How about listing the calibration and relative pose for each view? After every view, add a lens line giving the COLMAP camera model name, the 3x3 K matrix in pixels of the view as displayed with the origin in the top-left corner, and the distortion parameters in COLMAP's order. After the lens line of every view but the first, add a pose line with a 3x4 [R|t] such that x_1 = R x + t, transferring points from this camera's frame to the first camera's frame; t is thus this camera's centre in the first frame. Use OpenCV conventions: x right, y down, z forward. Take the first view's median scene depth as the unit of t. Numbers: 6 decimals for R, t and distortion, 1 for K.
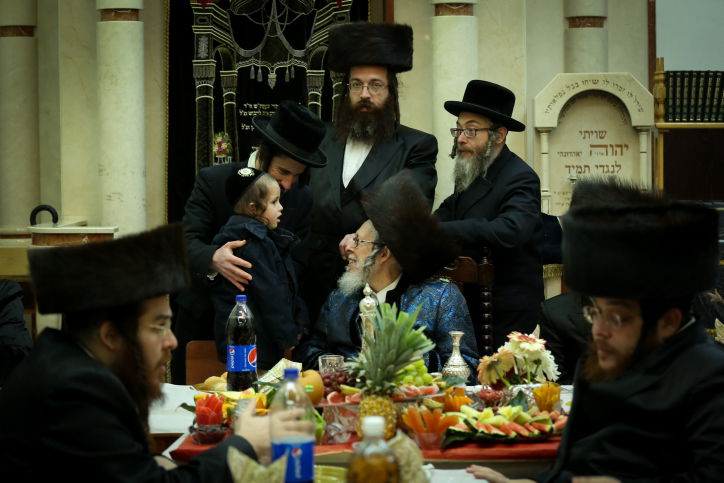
lens RADIAL K [[1614.7, 0, 362.0], [0, 1614.7, 241.5], [0, 0, 1]] dist [-0.069117, -0.109006]
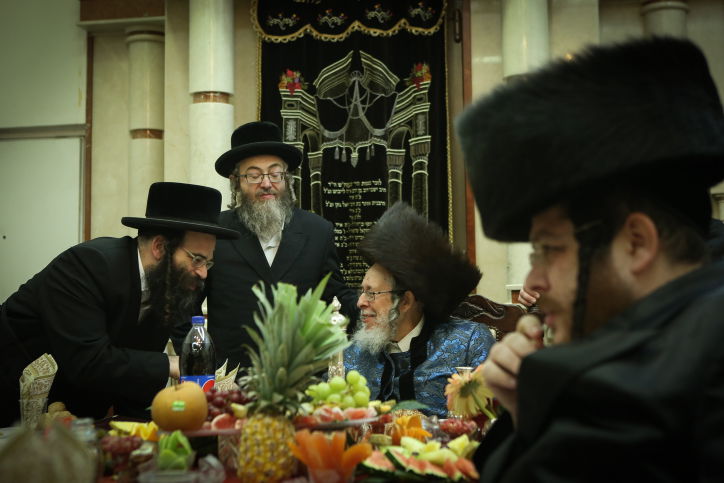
lens RADIAL K [[1115.3, 0, 392.7], [0, 1115.3, 217.4], [0, 0, 1]] dist [-0.014630, 0.060646]
pose [[0.988829, -0.014628, -0.148334, 0.114695], [-0.008230, 0.988297, -0.152323, 0.072013], [0.148826, 0.151842, 0.977136, 0.456418]]
